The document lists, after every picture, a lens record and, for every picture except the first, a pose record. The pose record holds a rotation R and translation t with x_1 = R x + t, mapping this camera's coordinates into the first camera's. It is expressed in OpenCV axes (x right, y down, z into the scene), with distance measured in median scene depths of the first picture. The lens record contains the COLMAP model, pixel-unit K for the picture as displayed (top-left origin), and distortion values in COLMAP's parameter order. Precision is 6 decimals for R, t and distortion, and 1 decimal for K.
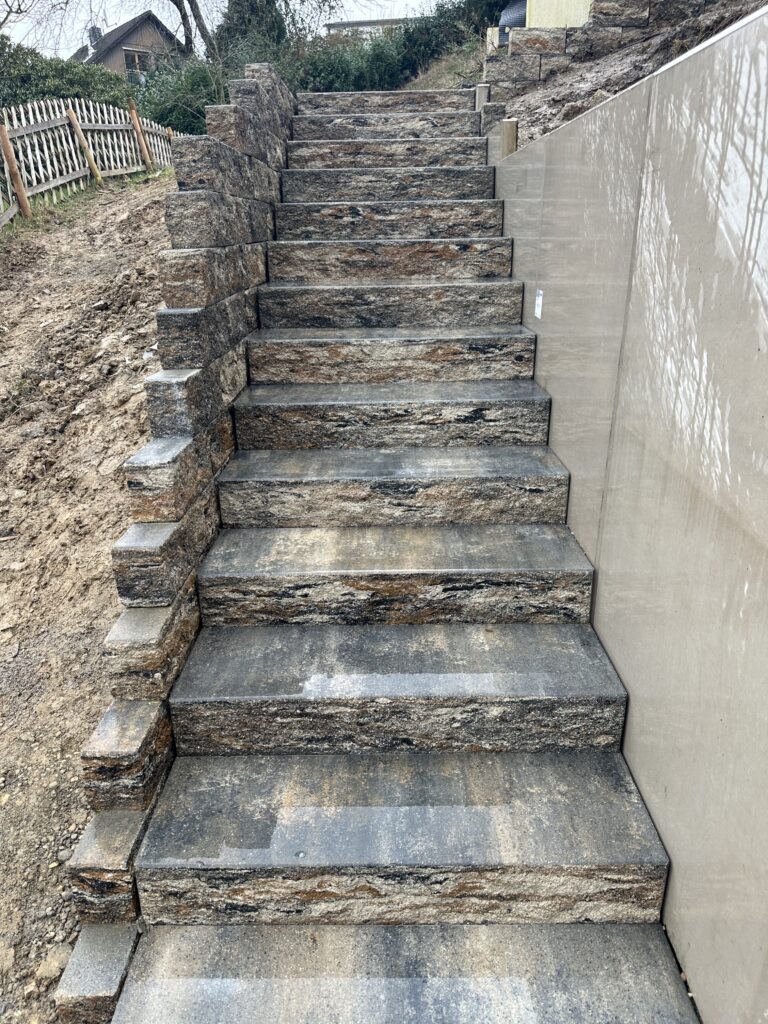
lens RADIAL K [[725.7, 0, 383.4], [0, 725.7, 516.1], [0, 0, 1]] dist [0.030412, -0.020738]
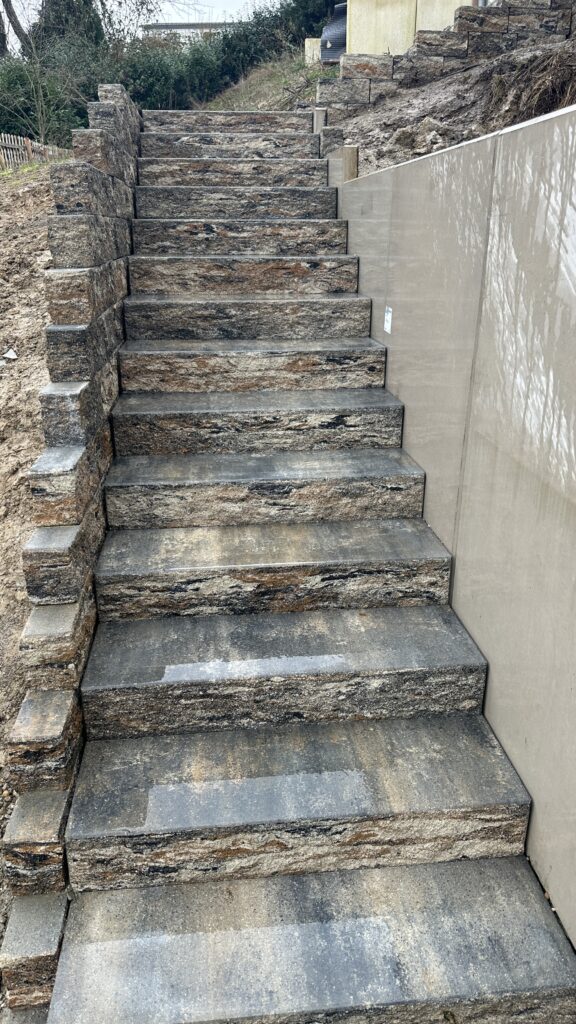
lens RADIAL K [[716.9, 0, 292.7], [0, 716.9, 510.1], [0, 0, 1]] dist [0.050532, -0.040756]
pose [[0.993854, -0.025088, 0.107817, -0.083717], [0.026022, 0.999635, -0.007259, 0.002243], [-0.107596, 0.010020, 0.994144, -0.098676]]
